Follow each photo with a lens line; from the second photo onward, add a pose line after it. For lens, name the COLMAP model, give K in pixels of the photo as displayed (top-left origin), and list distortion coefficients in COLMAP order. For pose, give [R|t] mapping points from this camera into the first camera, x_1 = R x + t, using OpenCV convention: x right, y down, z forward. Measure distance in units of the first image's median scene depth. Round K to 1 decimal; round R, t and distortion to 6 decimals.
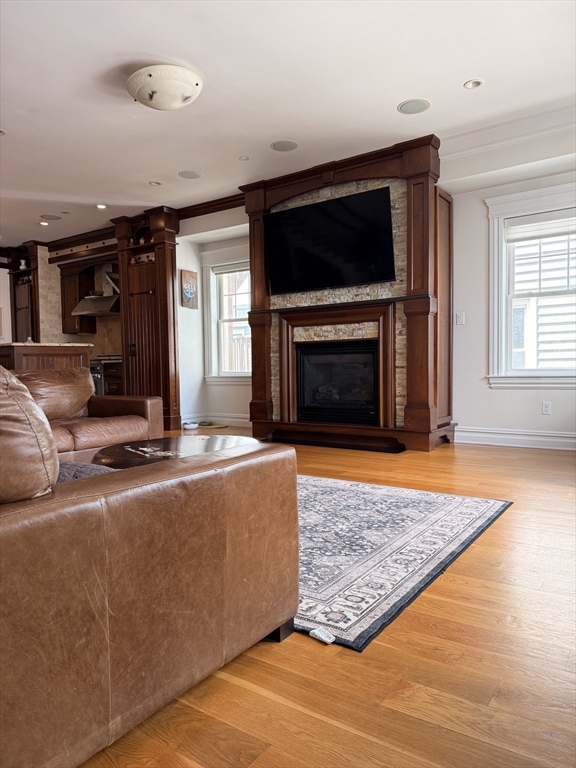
lens RADIAL K [[532.9, 0, 288.0], [0, 532.9, 384.0], [0, 0, 1]] dist [0.133570, -0.219044]
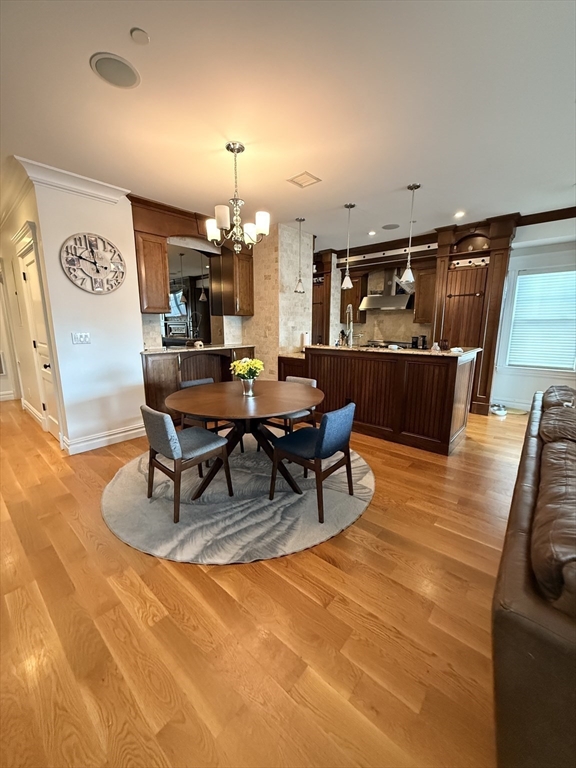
lens RADIAL K [[306.9, 0, 288.0], [0, 306.9, 384.0], [0, 0, 1]] dist [-0.000210, -0.000240]
pose [[0.993517, 0.035998, -0.107830, -0.580450], [-0.018599, 0.987230, 0.158214, -0.080664], [0.112149, -0.155183, 0.981499, 0.297026]]
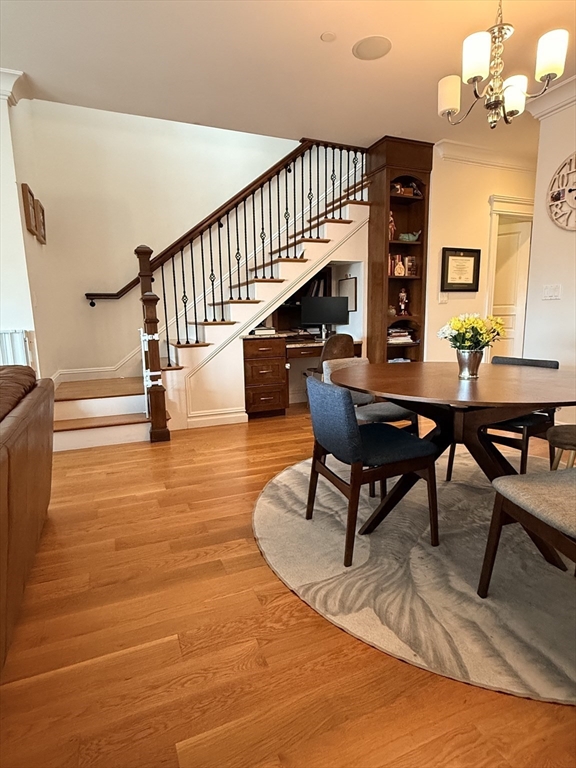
lens RADIAL K [[420.1, 0, 288.0], [0, 420.1, 384.0], [0, 0, 1]] dist [-0.000111, -0.000073]
pose [[-0.541705, 0.161856, -0.824838, -0.334615], [-0.002791, 0.980934, 0.194319, -0.058769], [0.840564, 0.107566, -0.530926, 0.749339]]
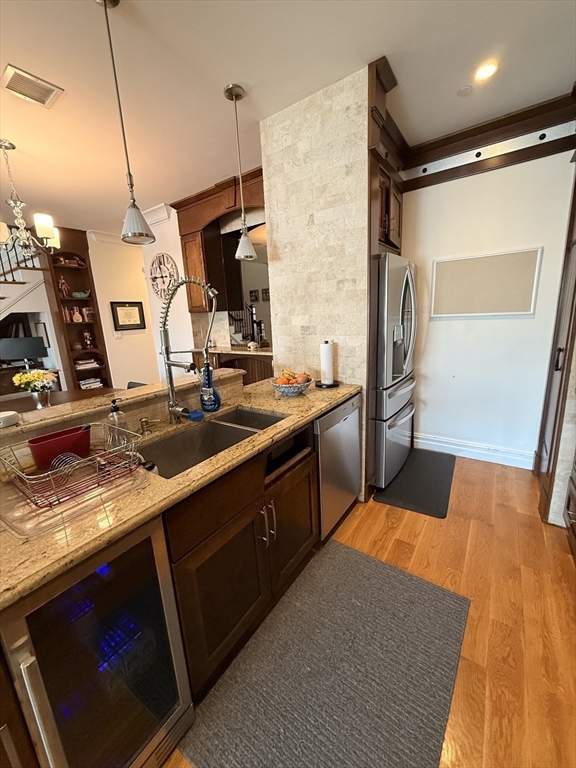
lens RADIAL K [[306.9, 0, 288.0], [0, 306.9, 384.0], [0, 0, 1]] dist [-0.000210, -0.000240]
pose [[-0.007569, 0.239200, -0.970941, -0.306426], [0.014375, 0.970894, 0.239076, -0.118708], [0.999868, -0.012148, -0.010787, 0.996089]]
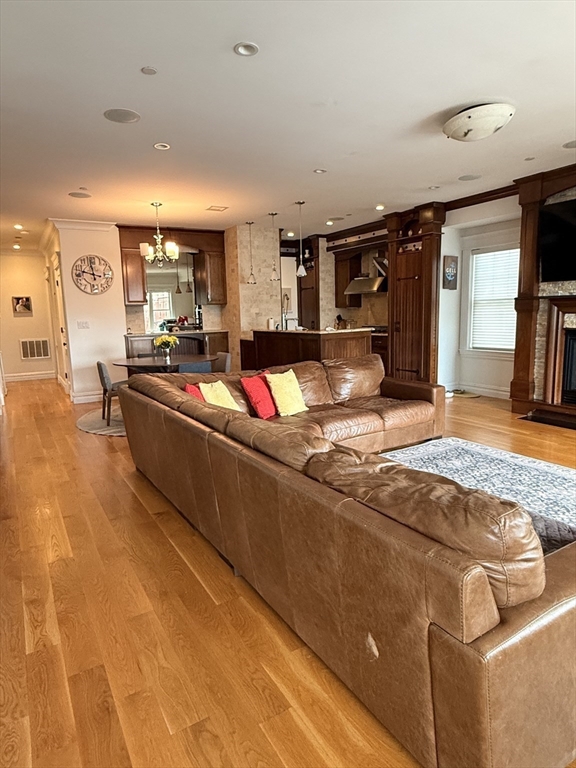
lens RADIAL K [[463.8, 0, 288.0], [0, 463.8, 384.0], [0, 0, 1]] dist [-0.006323, -0.000710]
pose [[0.911840, 0.054739, -0.406881, -0.089856], [-0.001403, 0.991481, 0.130242, -0.073845], [0.410544, -0.118188, 0.904149, -0.041511]]
